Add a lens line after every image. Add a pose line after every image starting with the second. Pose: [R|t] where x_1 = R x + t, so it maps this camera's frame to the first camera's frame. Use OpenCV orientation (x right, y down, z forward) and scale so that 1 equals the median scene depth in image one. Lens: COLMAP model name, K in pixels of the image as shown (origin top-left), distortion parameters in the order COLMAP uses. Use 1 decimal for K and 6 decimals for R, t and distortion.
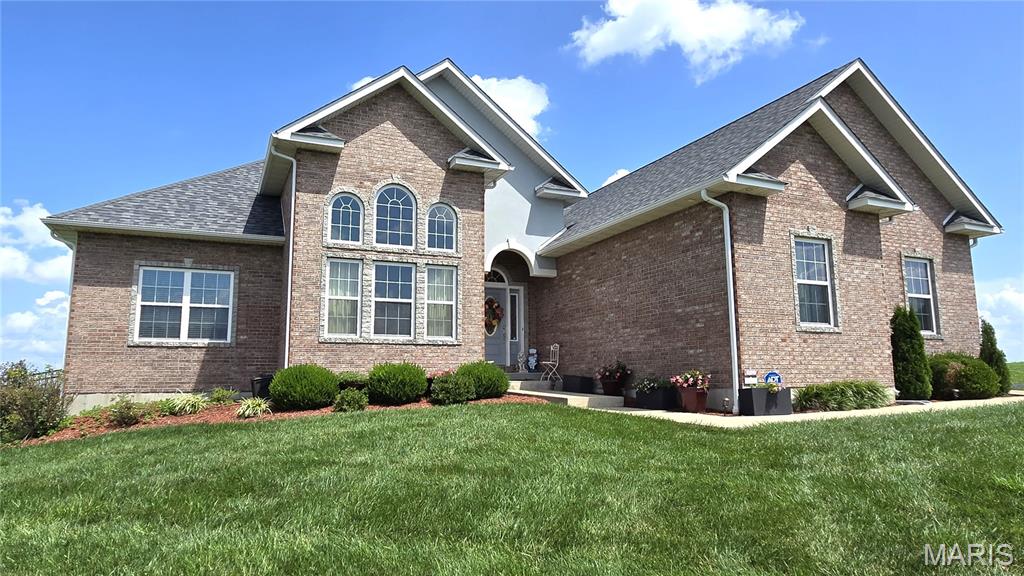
lens RADIAL K [[657.8, 0, 515.7], [0, 657.8, 293.8], [0, 0, 1]] dist [-0.014689, 0.007672]
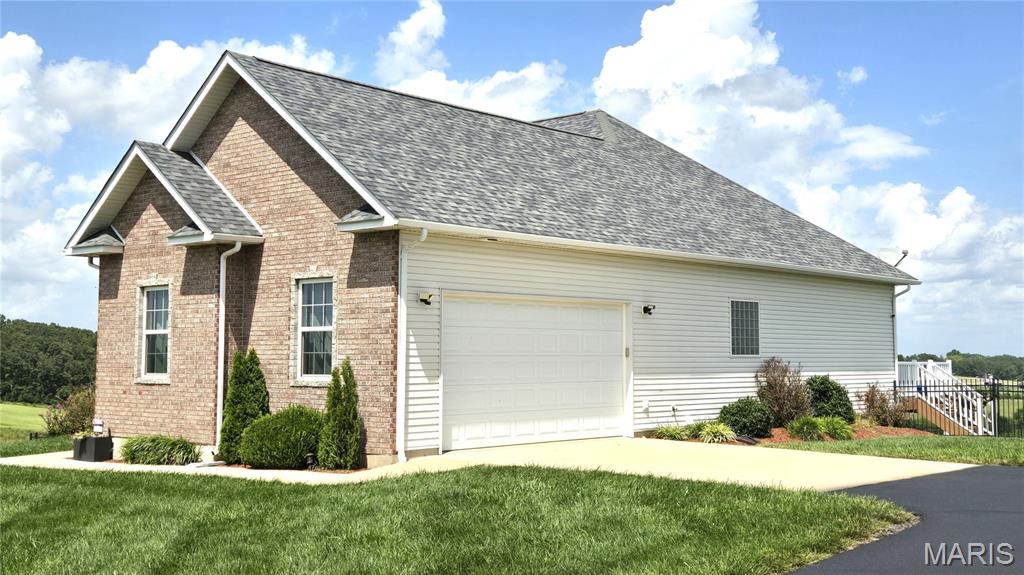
lens RADIAL K [[1207.3, 0, 511.0], [0, 1207.3, 278.1], [0, 0, 1]] dist [0.079112, 0.000000]
pose [[0.400958, -0.051830, -0.914629, 2.013007], [0.121253, 0.992617, -0.003095, -0.024124], [0.908036, -0.109660, 0.404283, 0.655243]]
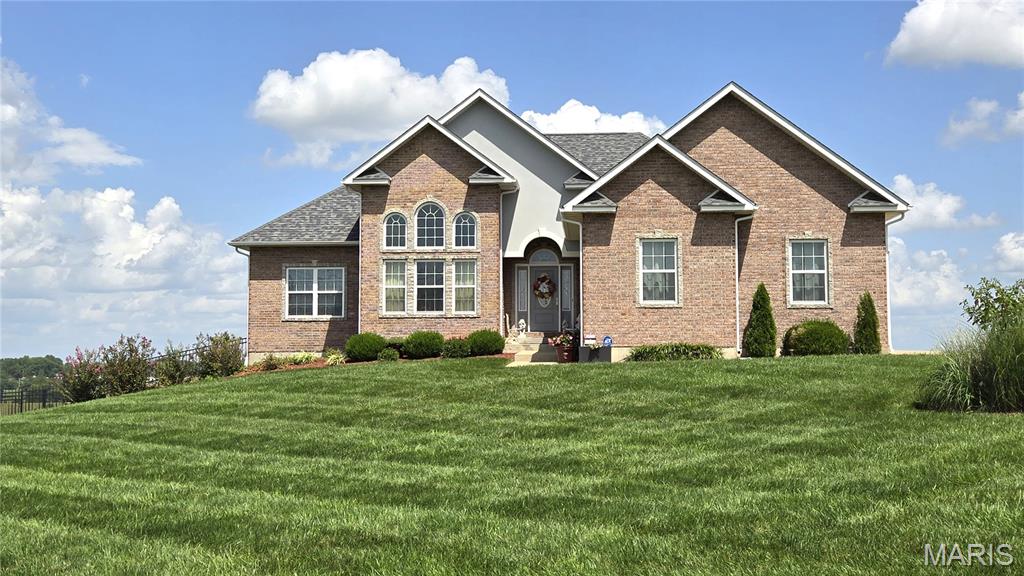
lens RADIAL K [[1207.3, 0, 511.7], [0, 1207.3, 294.5], [0, 0, 1]] dist [0.079112, 0.000000]
pose [[0.878470, -0.020944, -0.477337, 1.205577], [0.058767, 0.996190, 0.064442, -0.130216], [0.474169, -0.084662, 0.876354, -1.187554]]
